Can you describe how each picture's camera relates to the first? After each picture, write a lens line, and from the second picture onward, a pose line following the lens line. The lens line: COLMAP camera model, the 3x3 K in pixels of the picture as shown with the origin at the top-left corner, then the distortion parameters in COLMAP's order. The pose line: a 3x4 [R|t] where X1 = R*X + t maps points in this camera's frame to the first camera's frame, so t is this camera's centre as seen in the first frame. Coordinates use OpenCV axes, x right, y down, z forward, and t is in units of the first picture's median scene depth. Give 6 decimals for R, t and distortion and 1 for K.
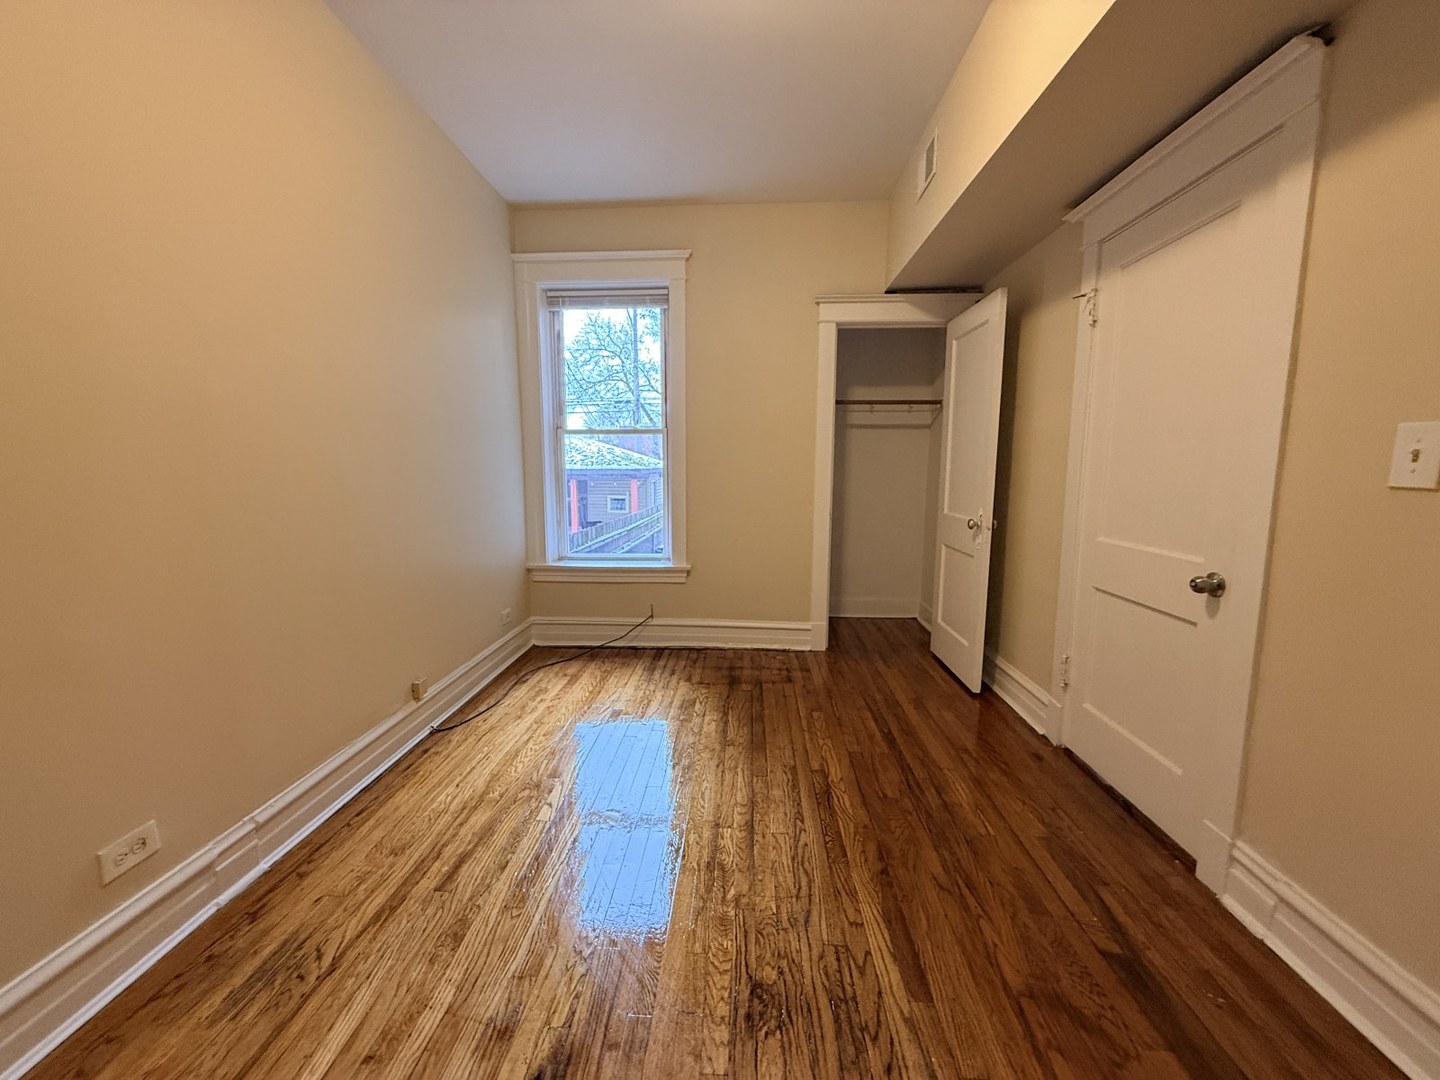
lens RADIAL K [[572.3, 0, 716.4], [0, 572.3, 538.6], [0, 0, 1]] dist [0.001059, 0.000231]
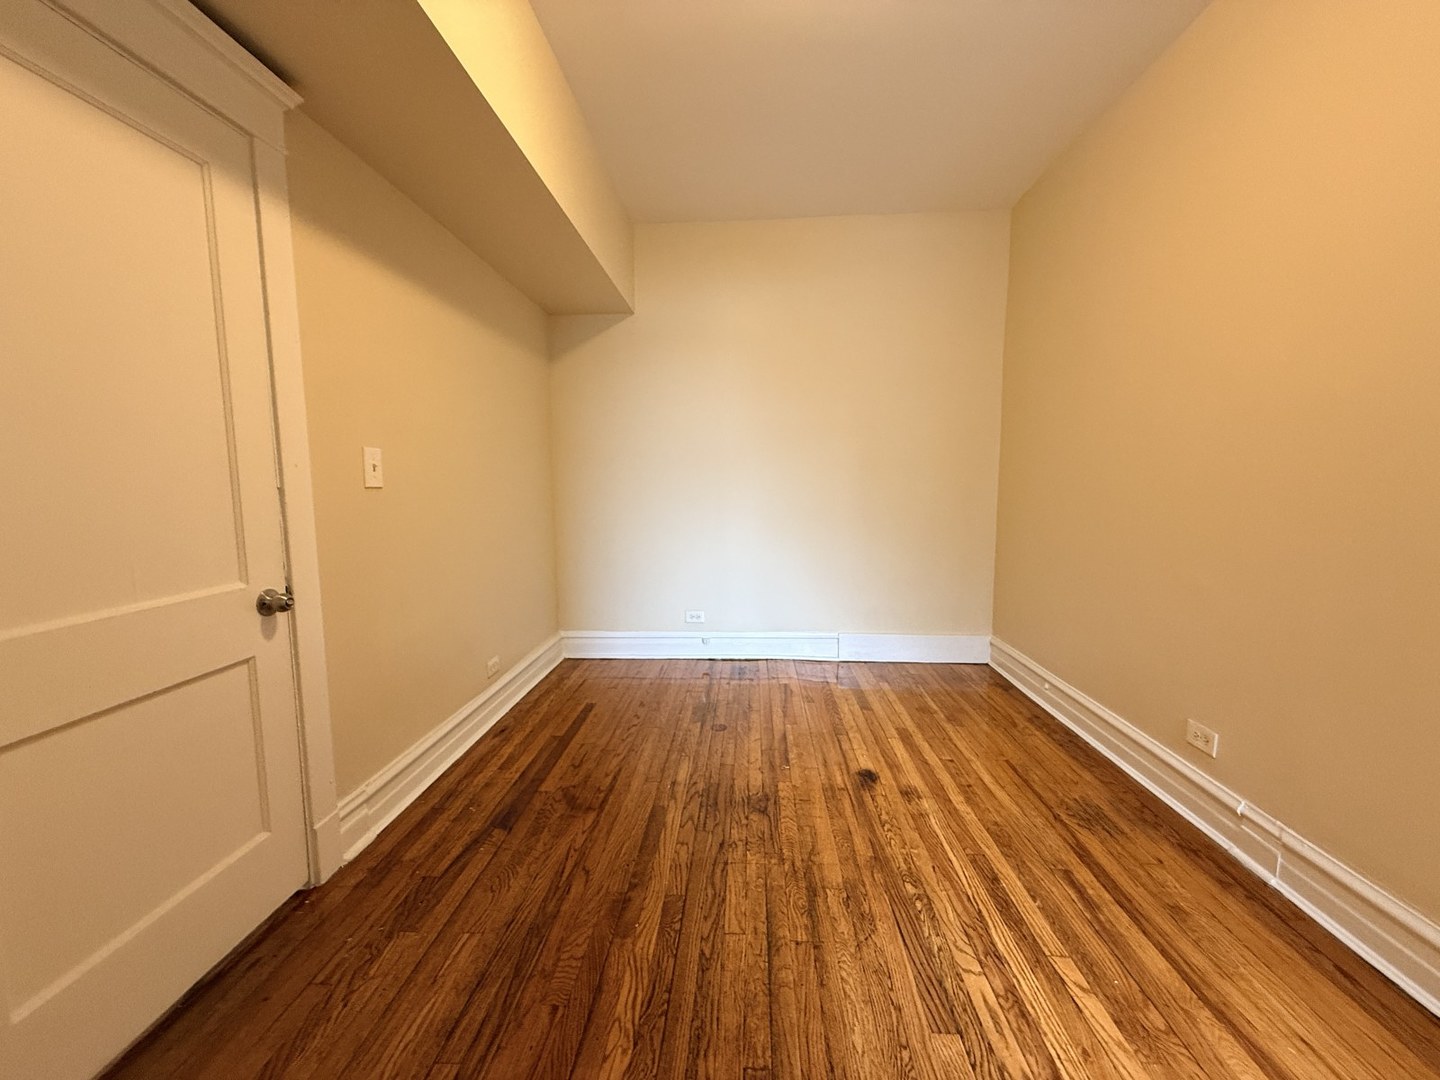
lens RADIAL K [[572.3, 0, 723.3], [0, 572.3, 543.7], [0, 0, 1]] dist [0.001059, 0.000231]
pose [[-0.999971, 0.005884, -0.004893, 0.153389], [0.004530, 0.970497, 0.241071, -0.240577], [0.006167, 0.241042, -0.970495, 1.970278]]
